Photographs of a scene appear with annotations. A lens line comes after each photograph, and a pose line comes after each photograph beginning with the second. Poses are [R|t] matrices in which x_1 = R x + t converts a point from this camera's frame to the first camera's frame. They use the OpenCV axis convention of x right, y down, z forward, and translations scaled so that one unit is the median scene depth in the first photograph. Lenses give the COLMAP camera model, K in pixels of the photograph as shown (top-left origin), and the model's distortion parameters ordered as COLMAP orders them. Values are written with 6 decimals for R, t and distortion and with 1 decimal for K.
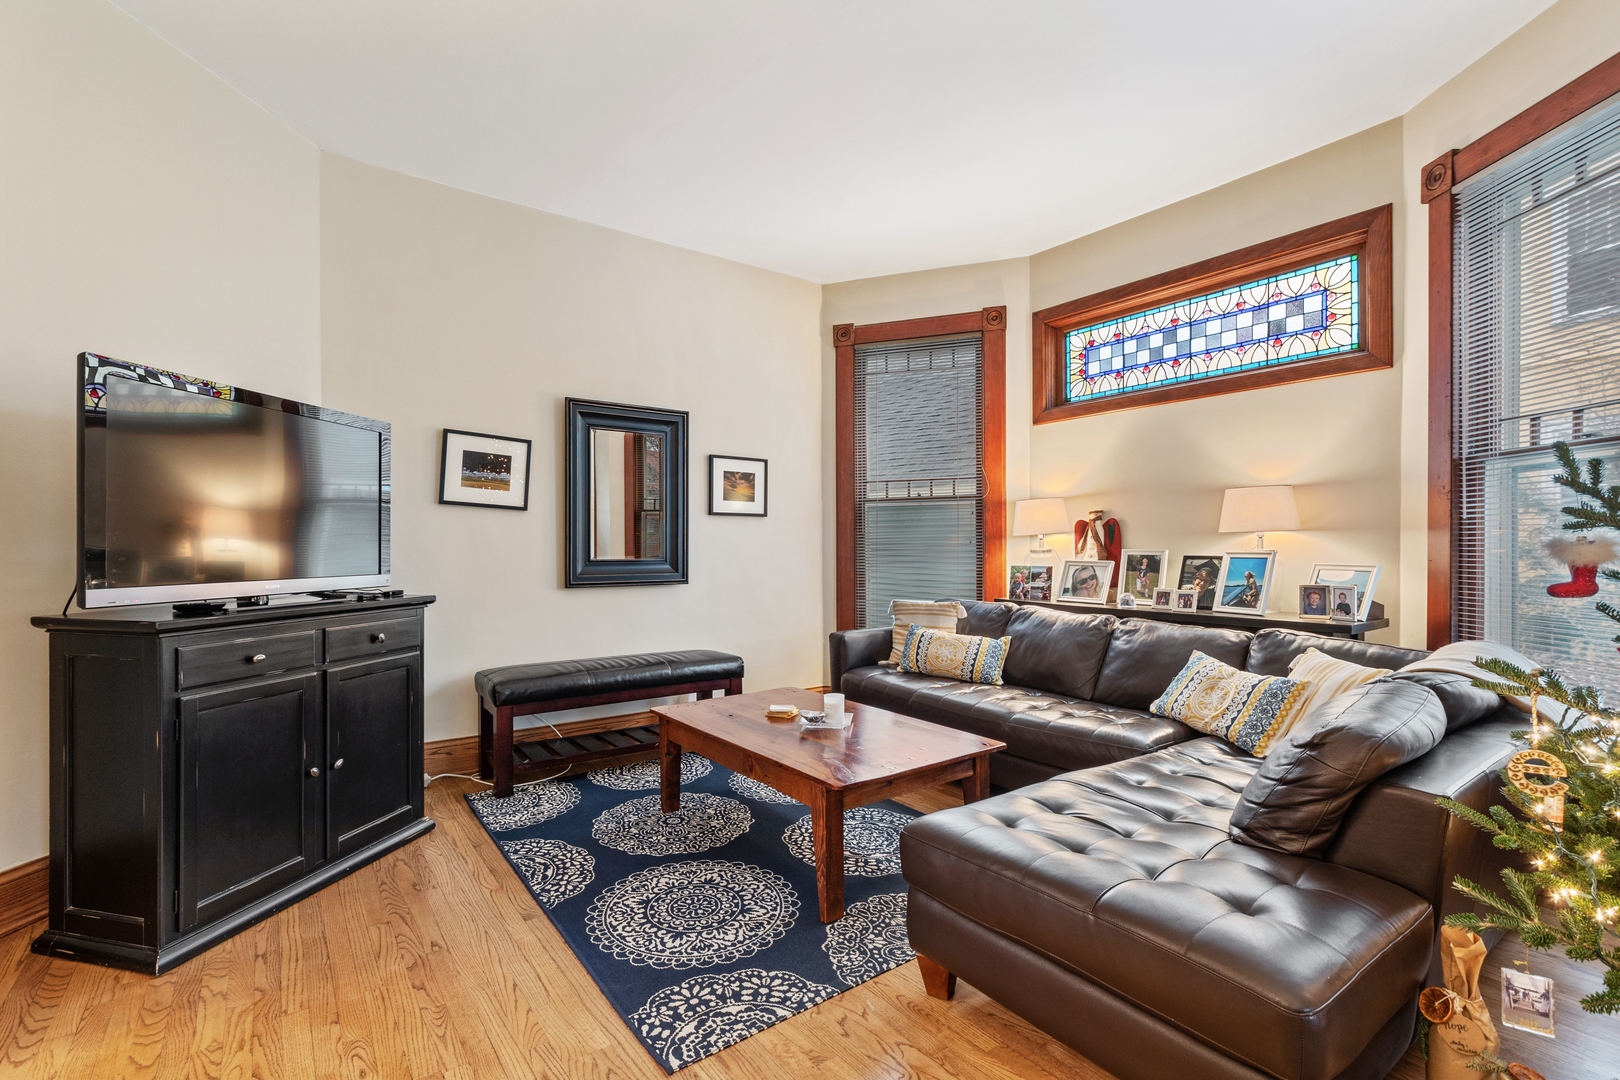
lens RADIAL K [[734.8, 0, 806.8], [0, 734.8, 547.4], [0, 0, 1]] dist [-0.002559, -0.001765]
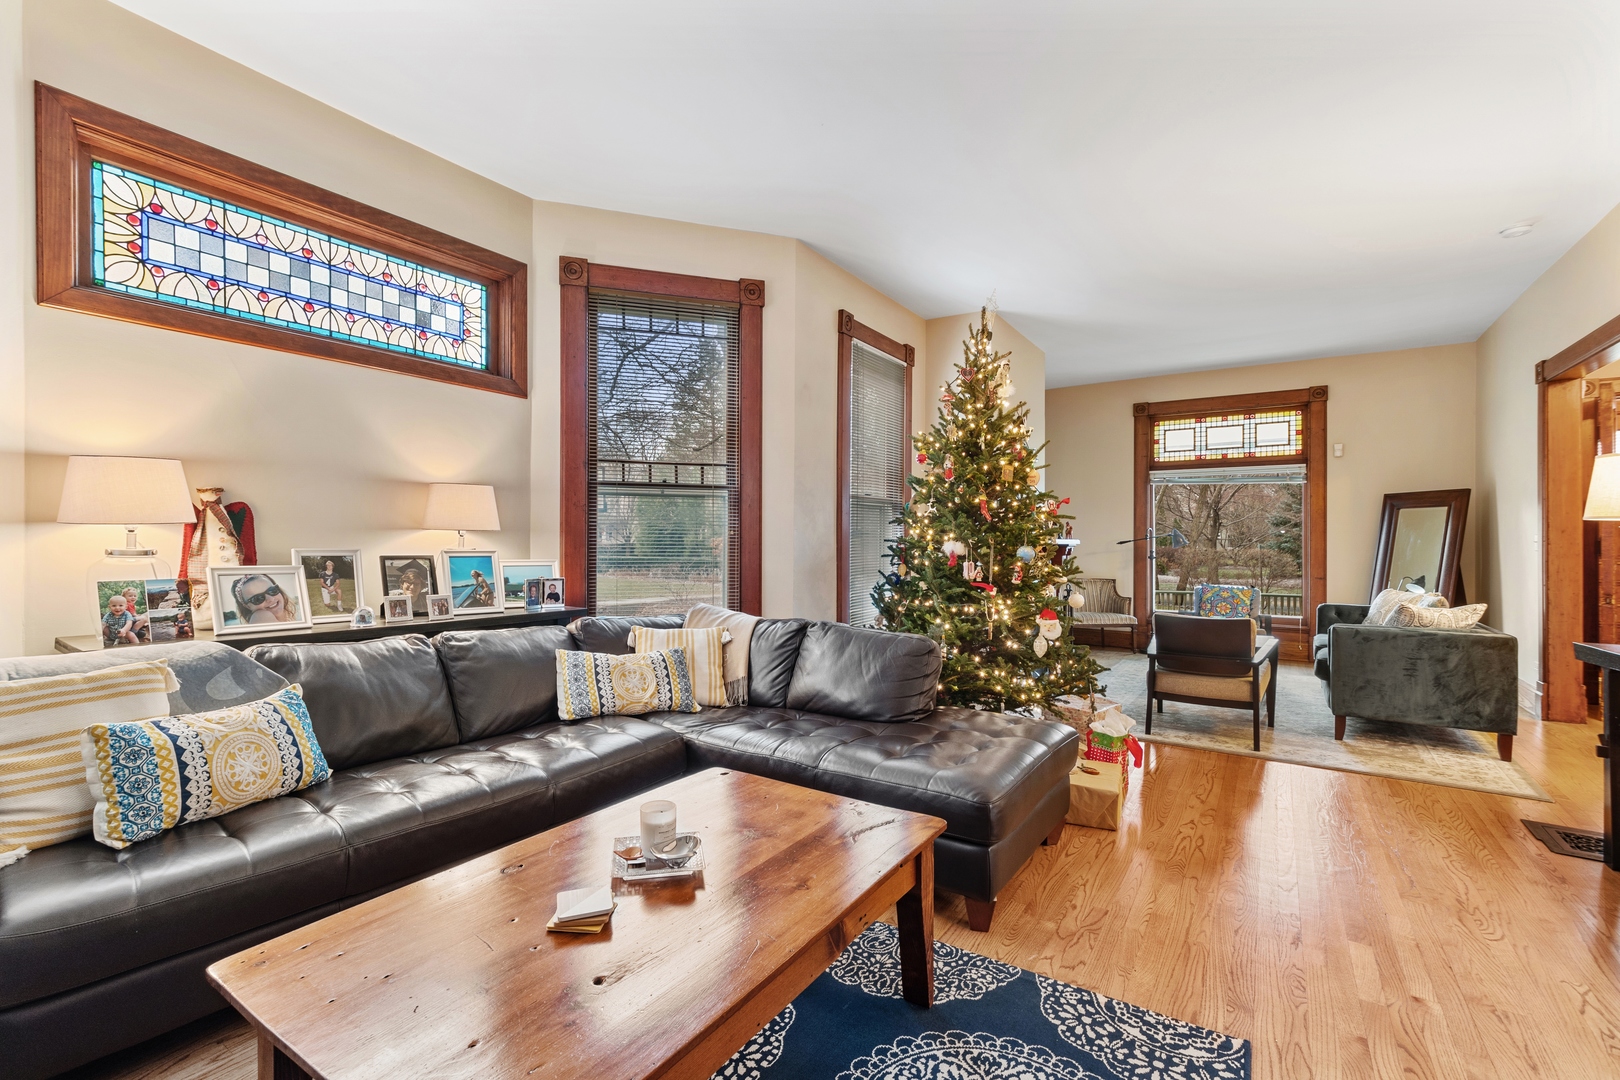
lens RADIAL K [[734.8, 0, 765.9], [0, 734.8, 540.3], [0, 0, 1]] dist [-0.002559, -0.001765]
pose [[-0.326693, 0.003800, 0.945123, -0.427481], [-0.002458, 0.999985, -0.004870, -0.003301], [-0.945127, -0.003914, -0.326678, 0.889882]]
